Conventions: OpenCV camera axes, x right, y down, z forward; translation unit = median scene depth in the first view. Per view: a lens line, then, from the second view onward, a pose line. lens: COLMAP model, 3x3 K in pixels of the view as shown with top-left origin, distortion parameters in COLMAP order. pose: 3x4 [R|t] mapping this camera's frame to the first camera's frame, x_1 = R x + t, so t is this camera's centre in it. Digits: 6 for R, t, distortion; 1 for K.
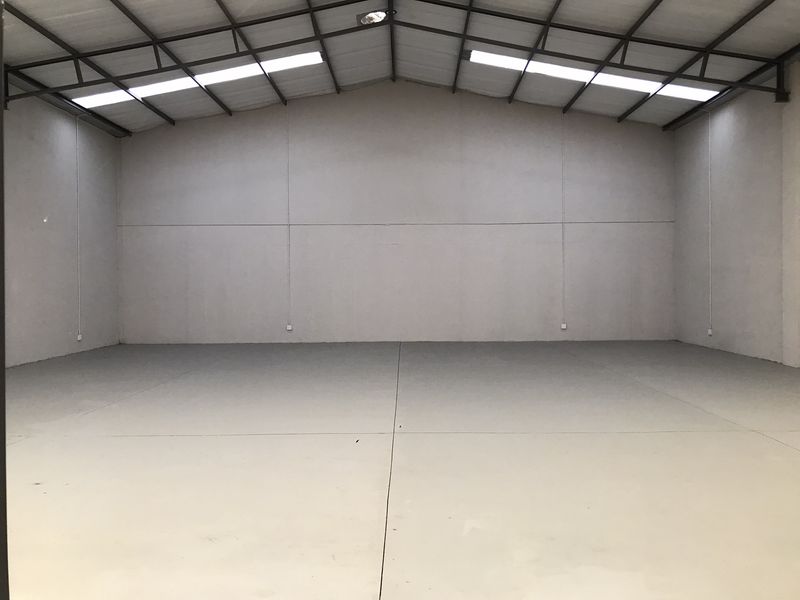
lens RADIAL K [[664.7, 0, 393.9], [0, 664.7, 295.3], [0, 0, 1]] dist [0.008866, -0.005438]
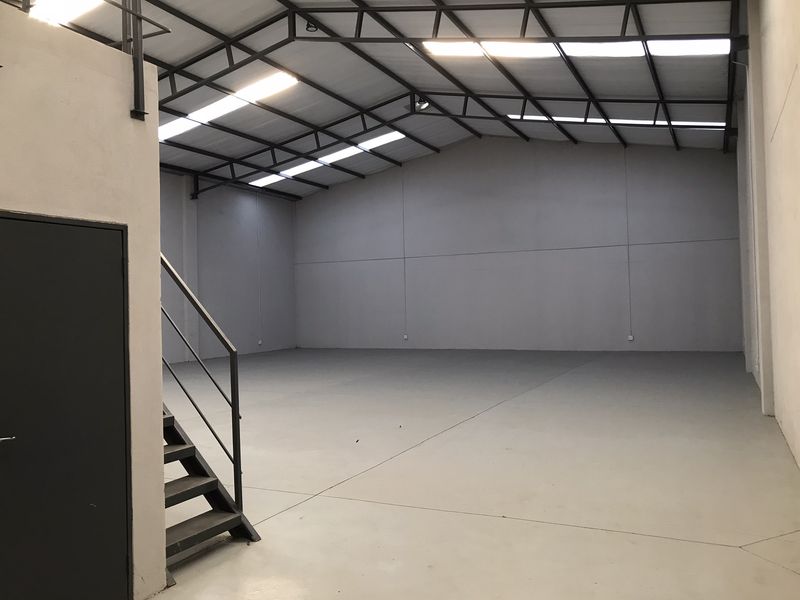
lens RADIAL K [[664.7, 0, 404.0], [0, 664.7, 304.8], [0, 0, 1]] dist [0.008866, -0.005438]
pose [[0.904674, -0.012139, -0.425931, 0.391077], [0.011935, 0.999924, -0.003147, -0.010104], [0.425937, -0.002237, 0.904750, -0.170759]]
